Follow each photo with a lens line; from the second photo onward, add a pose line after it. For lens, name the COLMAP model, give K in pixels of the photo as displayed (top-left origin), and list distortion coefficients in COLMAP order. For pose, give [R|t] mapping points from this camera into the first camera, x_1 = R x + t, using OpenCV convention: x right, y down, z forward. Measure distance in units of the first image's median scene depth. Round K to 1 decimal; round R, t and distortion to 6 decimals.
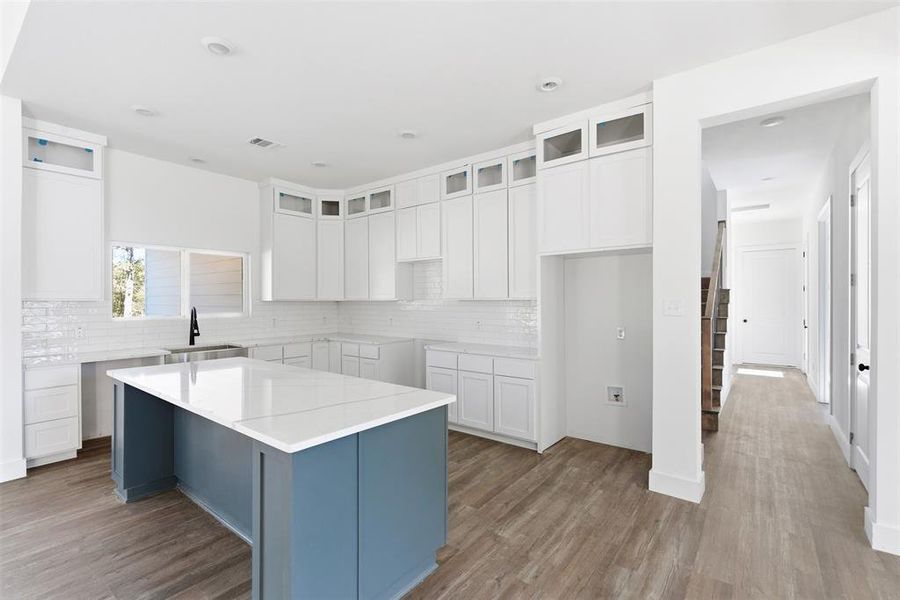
lens RADIAL K [[405.2, 0, 450.6], [0, 405.2, 302.2], [0, 0, 1]] dist [0.000032, 0.000365]
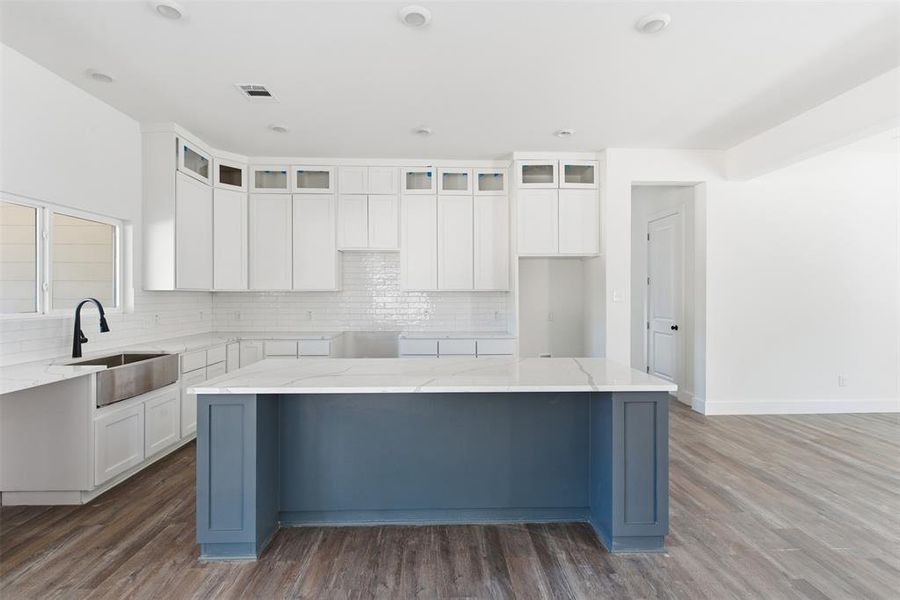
lens RADIAL K [[412.8, 0, 449.3], [0, 412.8, 296.2], [0, 0, 1]] dist [0.000273, 0.000173]
pose [[0.769558, -0.000199, 0.638577, -0.600880], [-0.000747, 0.999999, 0.001212, 0.006961], [-0.638576, -0.001409, 0.769557, 0.113834]]
